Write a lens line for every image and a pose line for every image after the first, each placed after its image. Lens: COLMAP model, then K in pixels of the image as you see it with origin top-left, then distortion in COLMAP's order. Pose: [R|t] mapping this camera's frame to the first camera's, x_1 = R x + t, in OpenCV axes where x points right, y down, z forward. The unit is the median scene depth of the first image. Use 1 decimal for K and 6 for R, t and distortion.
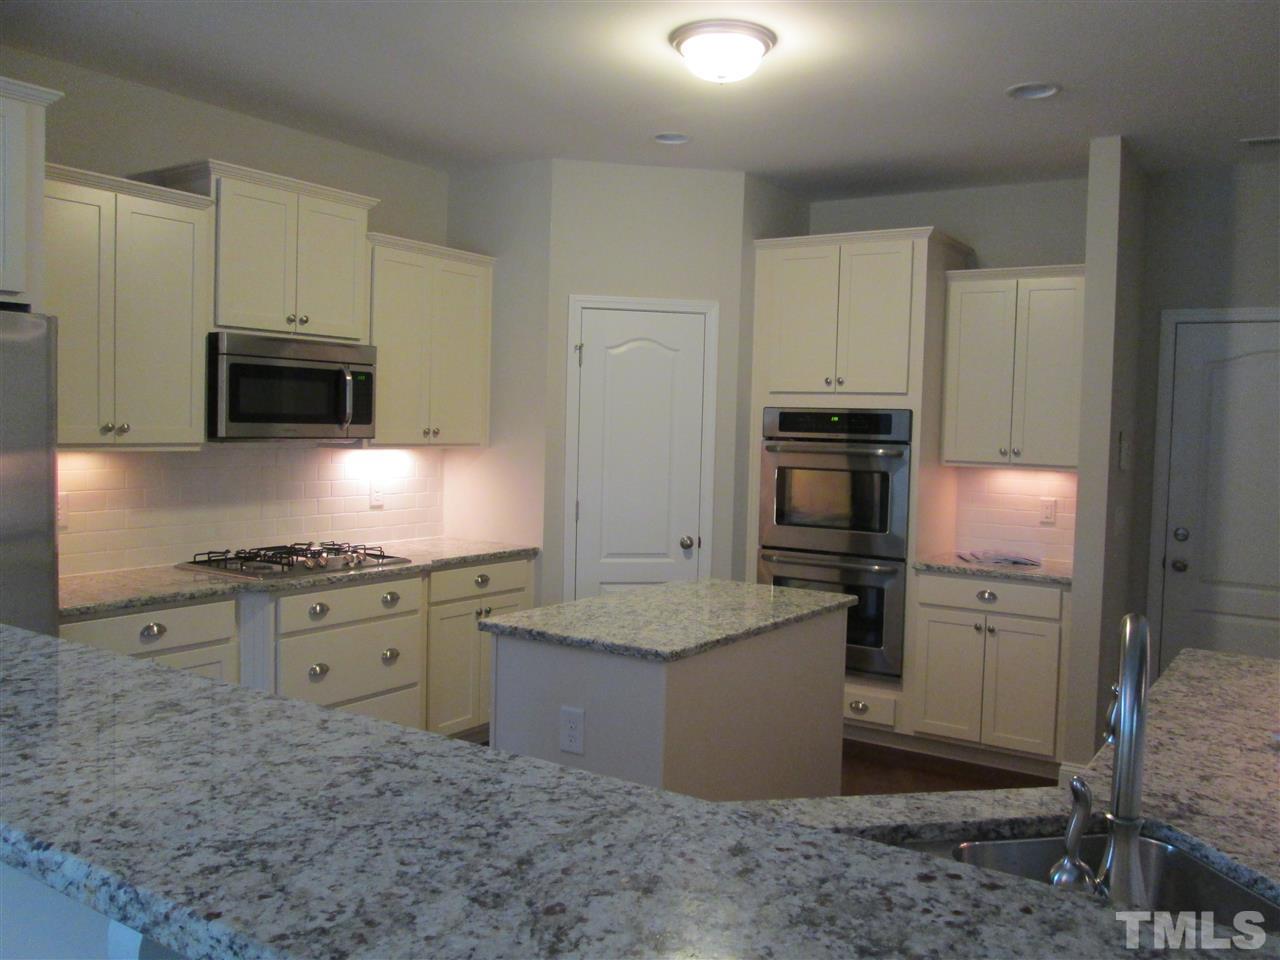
lens RADIAL K [[1065.1, 0, 644.0], [0, 1065.1, 473.0], [0, 0, 1]] dist [-0.066772, 0.040914]
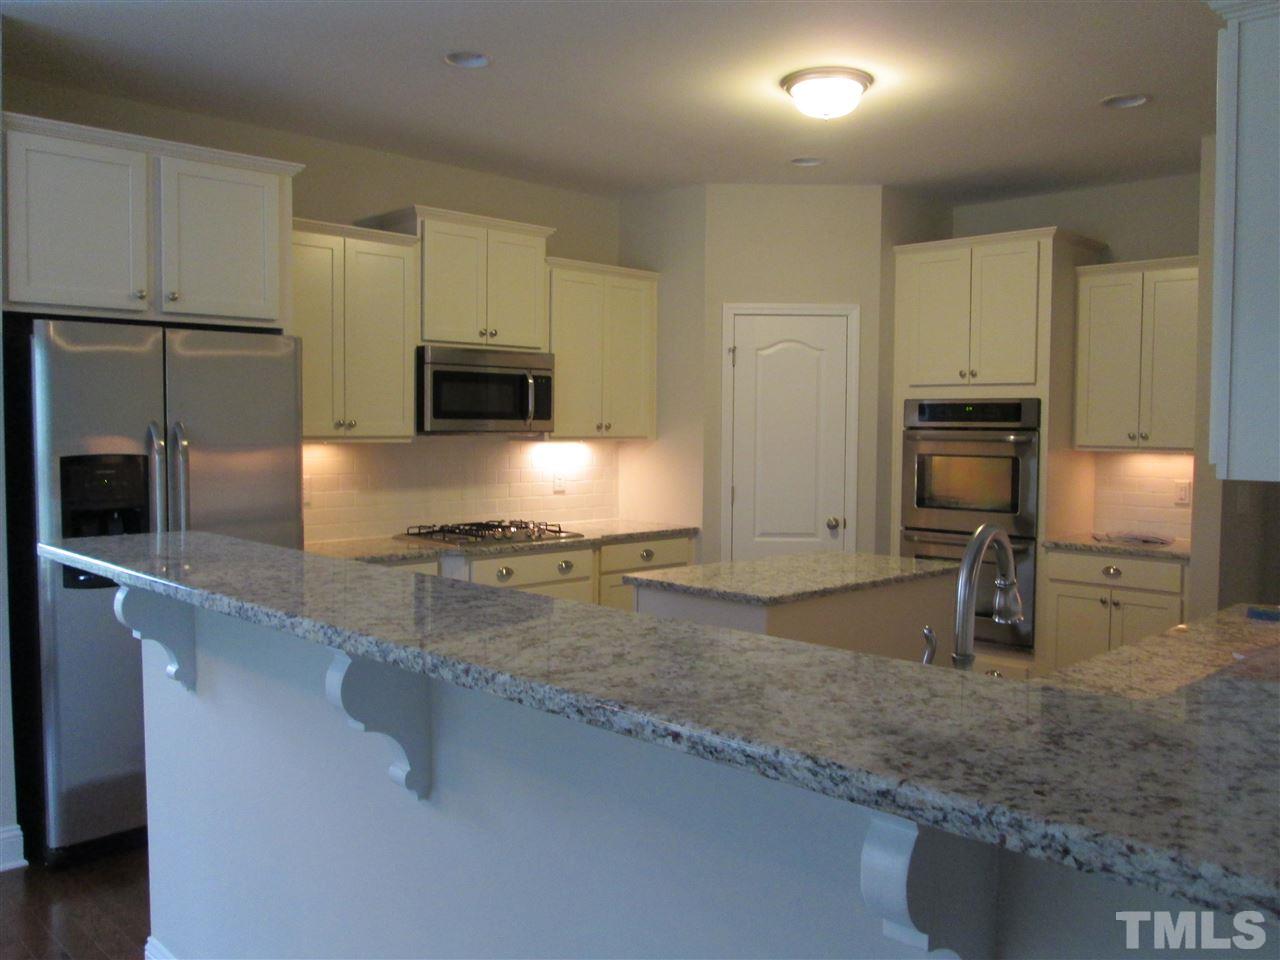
lens RADIAL K [[1065.1, 0, 639.5], [0, 1065.1, 475.1], [0, 0, 1]] dist [-0.066772, 0.040914]
pose [[0.979124, -0.007993, -0.203105, 0.079625], [0.007771, 0.999968, -0.001891, 0.018414], [0.203114, 0.000273, 0.979155, -0.138956]]
